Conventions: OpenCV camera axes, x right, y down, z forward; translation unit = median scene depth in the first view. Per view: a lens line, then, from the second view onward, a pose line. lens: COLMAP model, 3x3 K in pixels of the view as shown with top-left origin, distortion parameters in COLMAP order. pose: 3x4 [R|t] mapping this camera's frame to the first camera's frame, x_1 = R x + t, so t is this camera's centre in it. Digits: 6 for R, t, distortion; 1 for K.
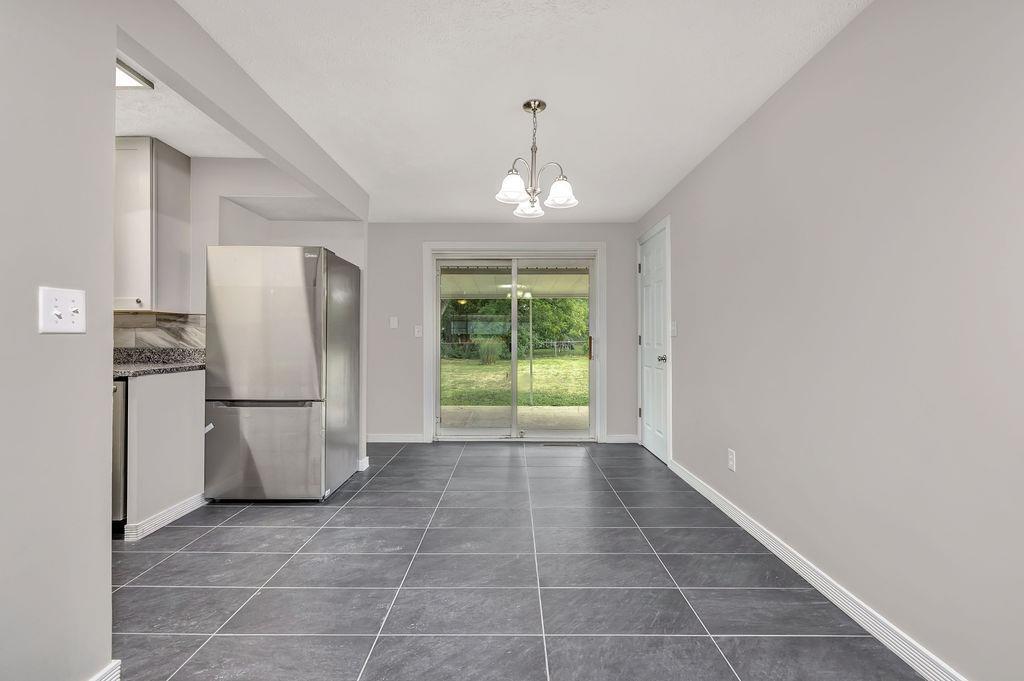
lens RADIAL K [[427.0, 0, 514.9], [0, 427.0, 336.8], [0, 0, 1]] dist [0.000480, -0.000087]
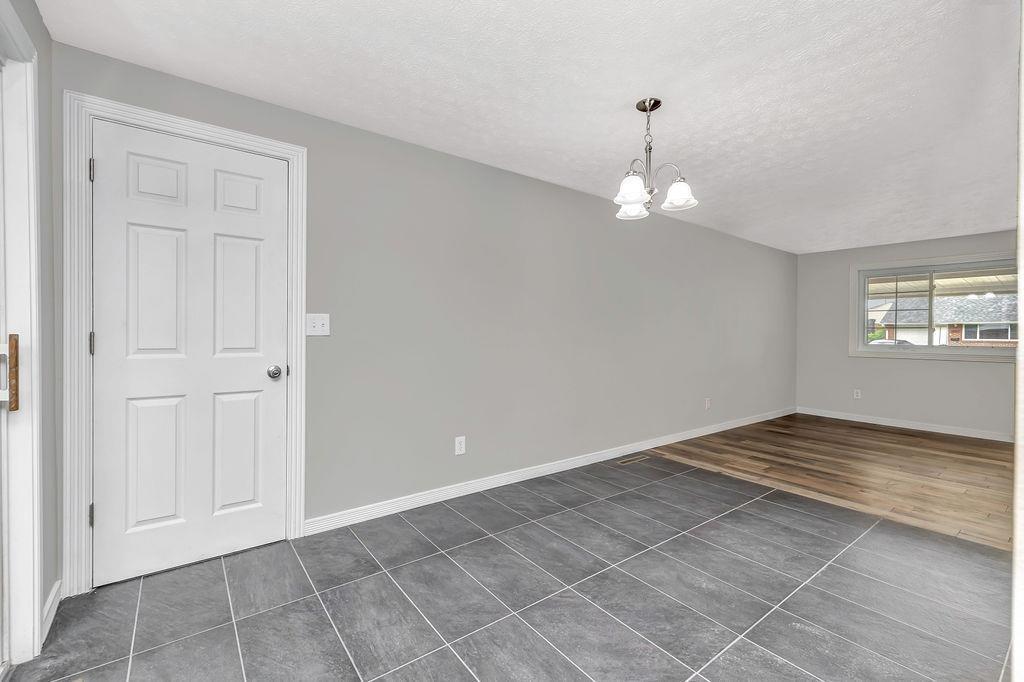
lens RADIAL K [[427.0, 0, 514.9], [0, 427.0, 337.3], [0, 0, 1]] dist [0.000480, -0.000087]
pose [[-0.587342, -0.018744, 0.809121, -0.607579], [-0.019139, 0.999774, 0.009267, -0.011642], [-0.809112, -0.010043, -0.587568, 1.940744]]
